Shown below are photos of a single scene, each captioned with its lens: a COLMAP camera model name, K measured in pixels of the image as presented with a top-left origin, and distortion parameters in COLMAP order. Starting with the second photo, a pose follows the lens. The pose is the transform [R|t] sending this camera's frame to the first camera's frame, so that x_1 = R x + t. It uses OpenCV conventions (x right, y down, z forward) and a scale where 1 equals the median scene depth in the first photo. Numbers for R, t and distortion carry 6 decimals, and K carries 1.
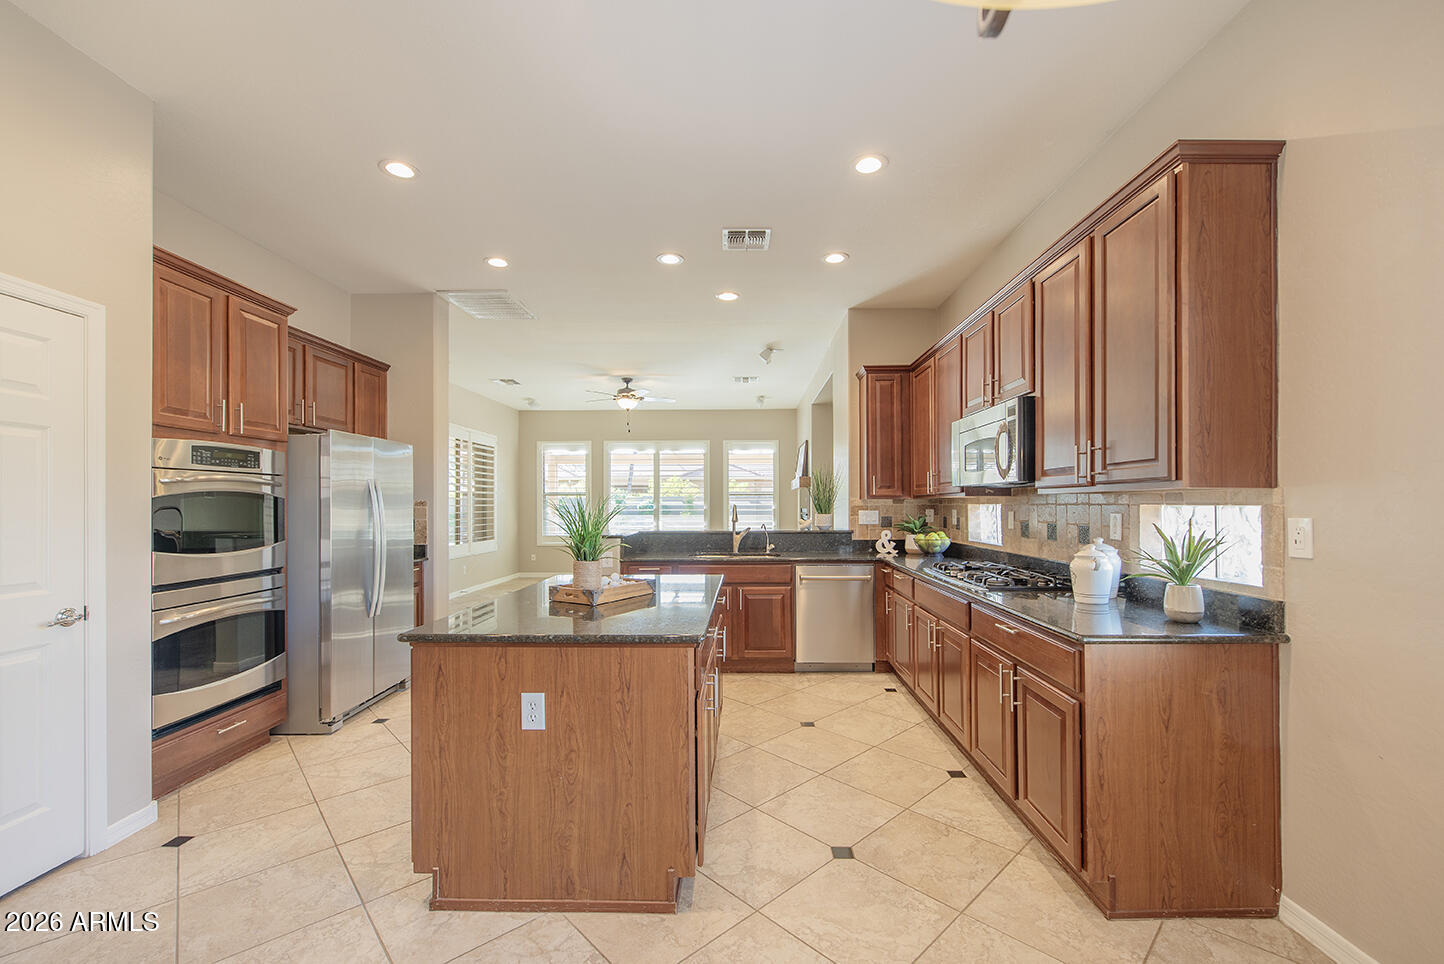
lens RADIAL K [[582.0, 0, 720.7], [0, 582.0, 495.7], [0, 0, 1]] dist [-0.010678, 0.001250]
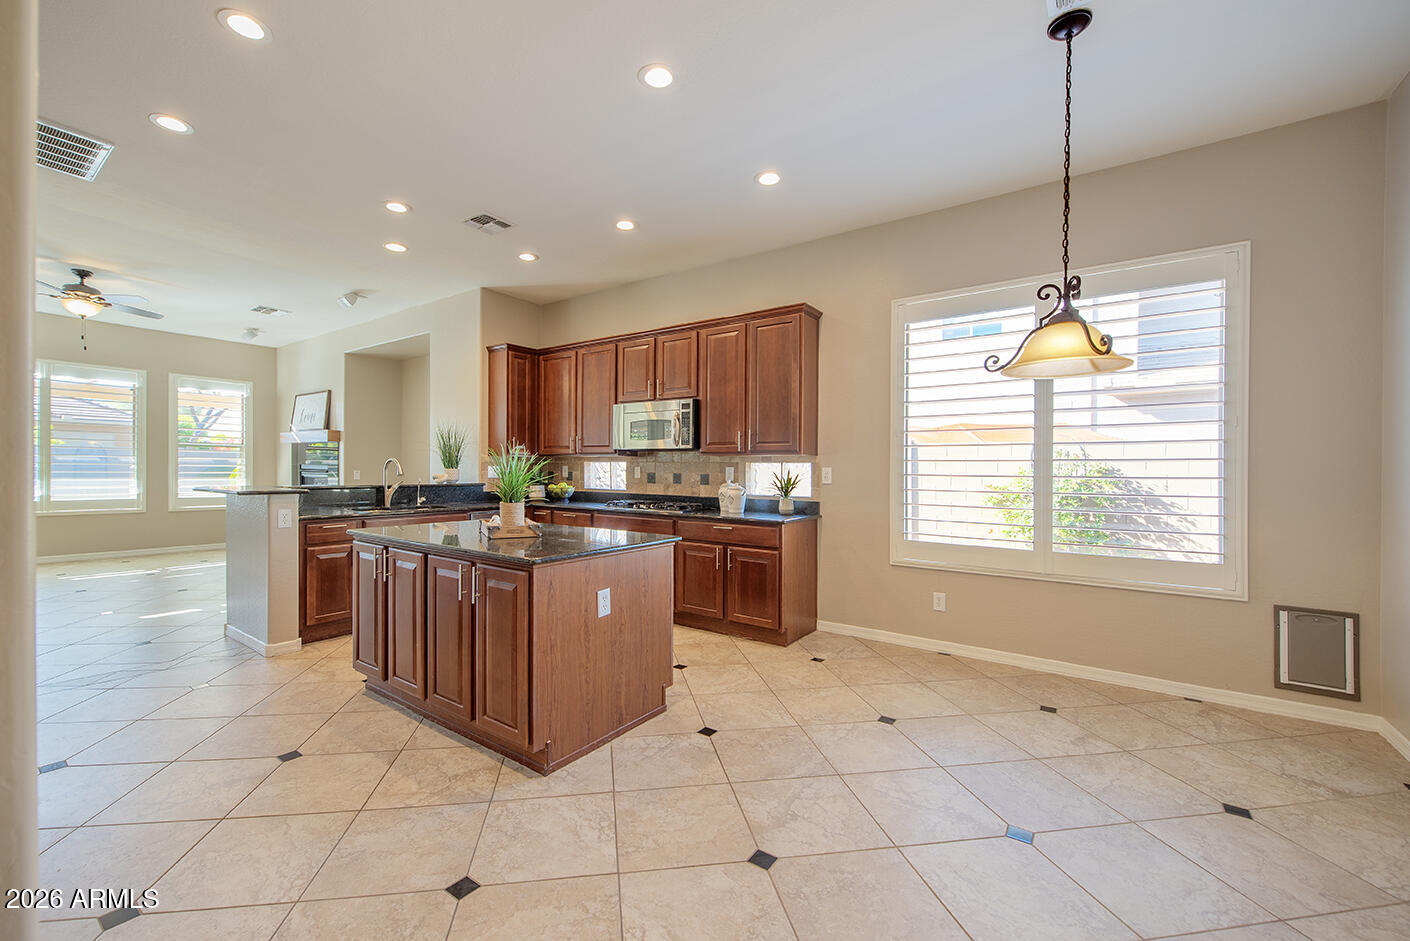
lens RADIAL K [[568.3, 0, 704.6], [0, 568.3, 470.8], [0, 0, 1]] dist [-0.010678, 0.001250]
pose [[0.556213, 0.005396, 0.831022, -0.597004], [-0.026194, 0.999596, 0.011041, 0.015570], [-0.830627, -0.027909, 0.556129, 0.023522]]
